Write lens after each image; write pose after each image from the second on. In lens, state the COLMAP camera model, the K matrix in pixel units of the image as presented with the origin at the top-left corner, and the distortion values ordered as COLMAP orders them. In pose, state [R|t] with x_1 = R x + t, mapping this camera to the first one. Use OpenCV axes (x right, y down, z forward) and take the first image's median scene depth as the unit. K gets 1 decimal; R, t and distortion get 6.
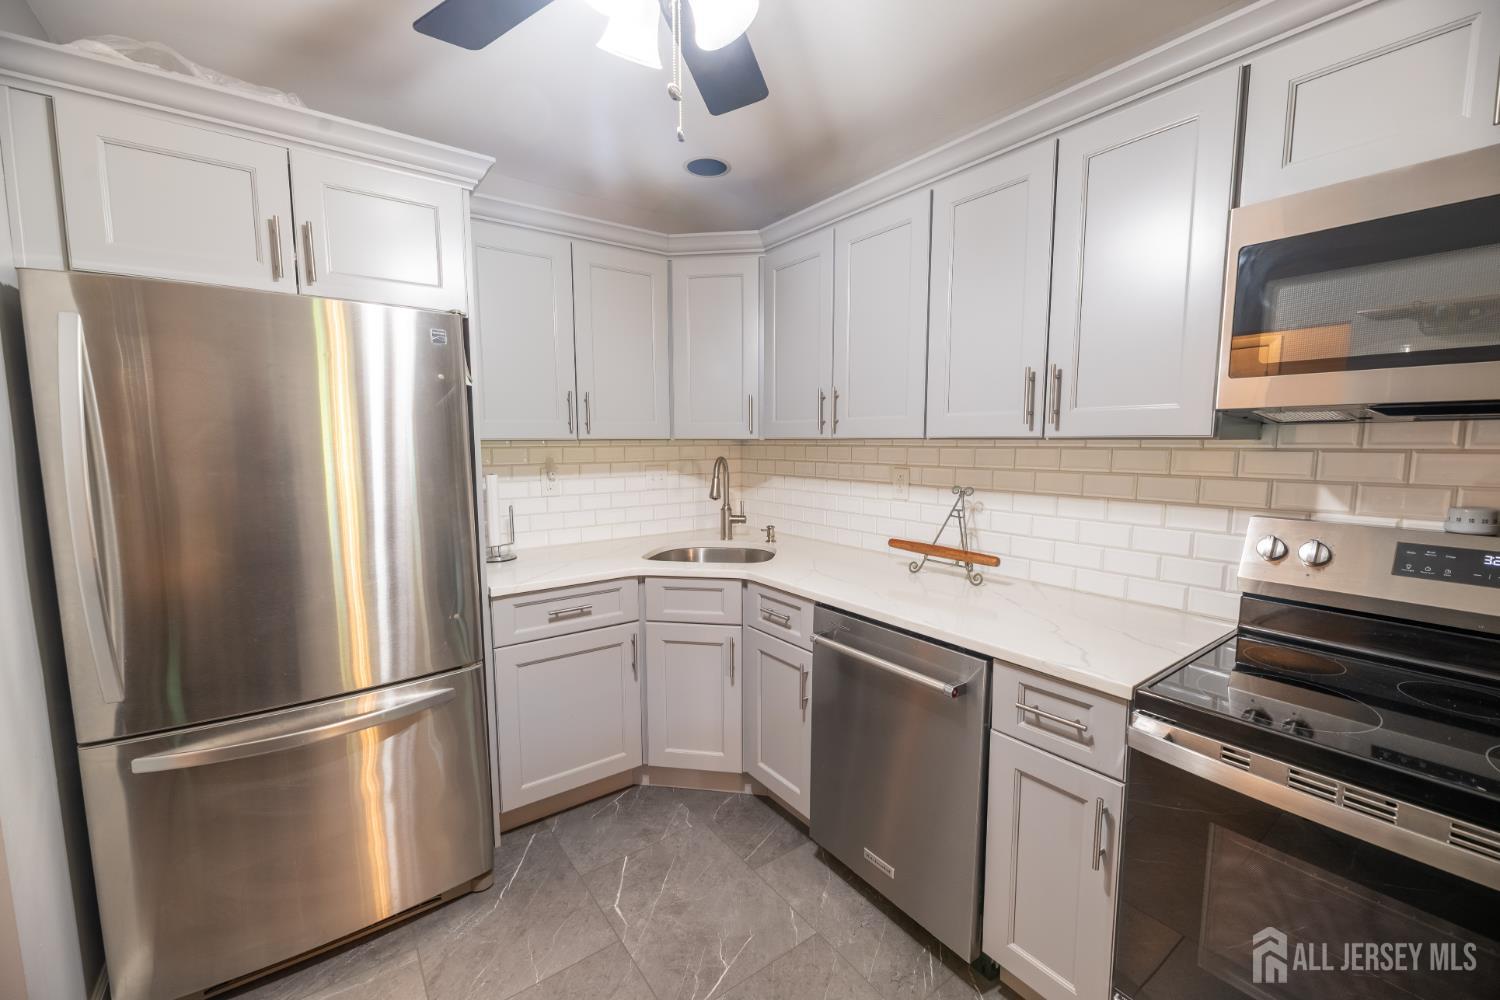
lens RADIAL K [[603.3, 0, 754.0], [0, 603.3, 506.6], [0, 0, 1]] dist [0.000745, -0.002184]
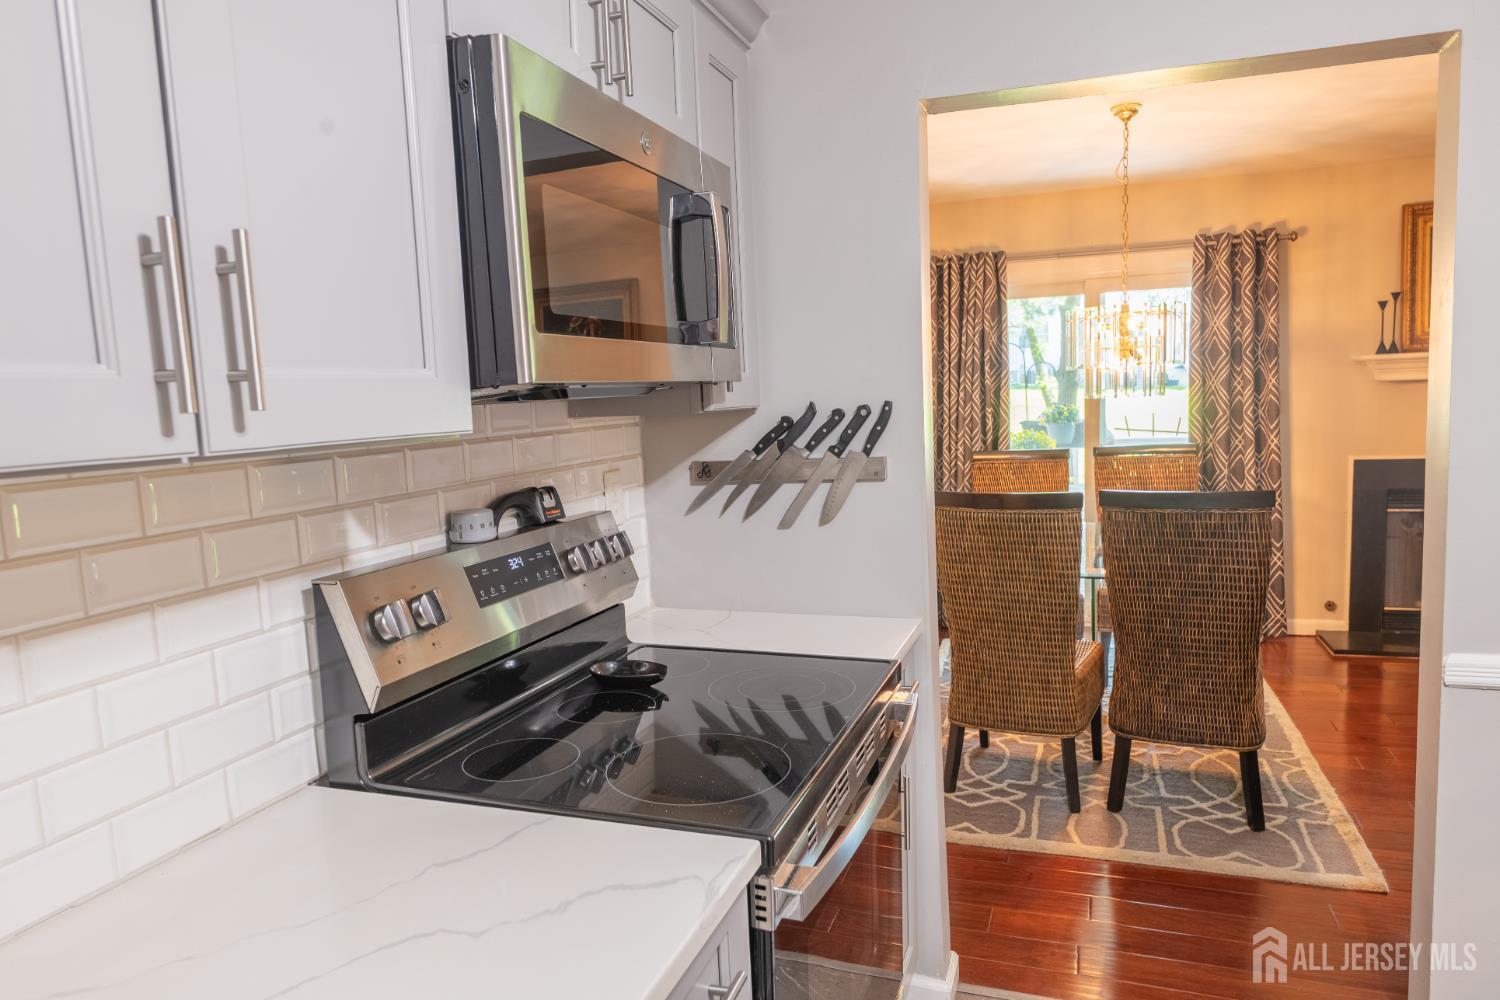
lens RADIAL K [[967.9, 0, 754.2], [0, 967.9, 505.2], [0, 0, 1]] dist [0.005165, -0.004011]
pose [[-0.565557, -0.069306, 0.821792, -0.066794], [0.132693, 0.975833, 0.173616, -0.096054], [-0.813964, 0.207236, -0.542693, 0.725683]]
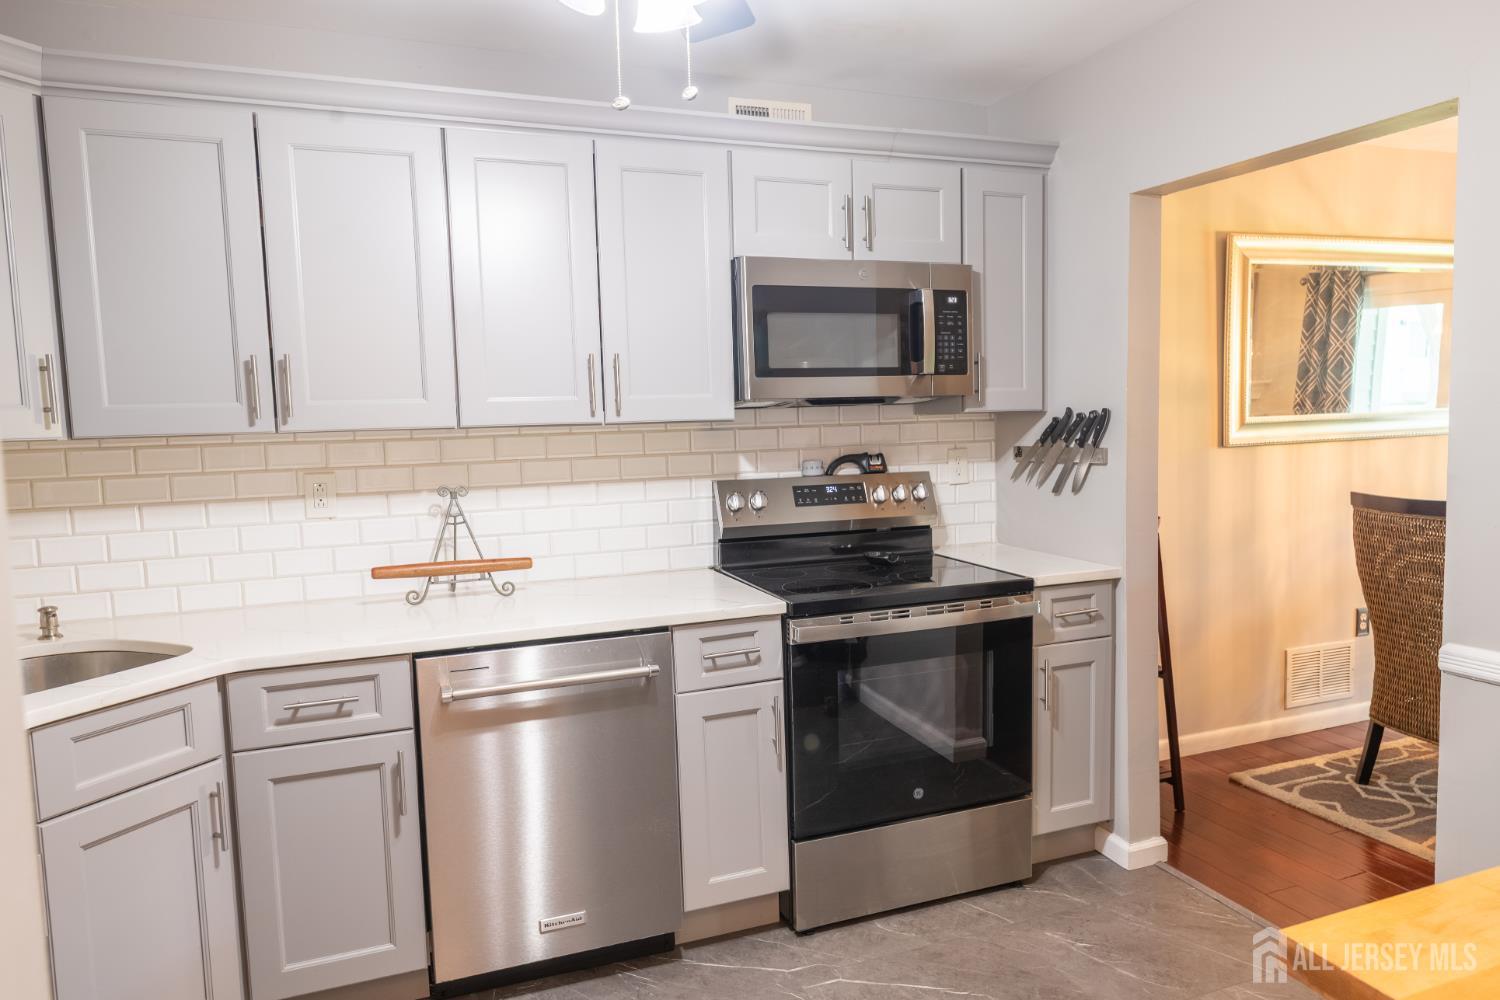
lens RADIAL K [[997.5, 0, 775.5], [0, 997.5, 505.8], [0, 0, 1]] dist [0.001967, -0.000146]
pose [[0.249338, -0.093905, 0.963853, -0.759554], [0.131968, 0.989298, 0.062246, -0.029783], [-0.959383, 0.111677, 0.259062, 0.207554]]
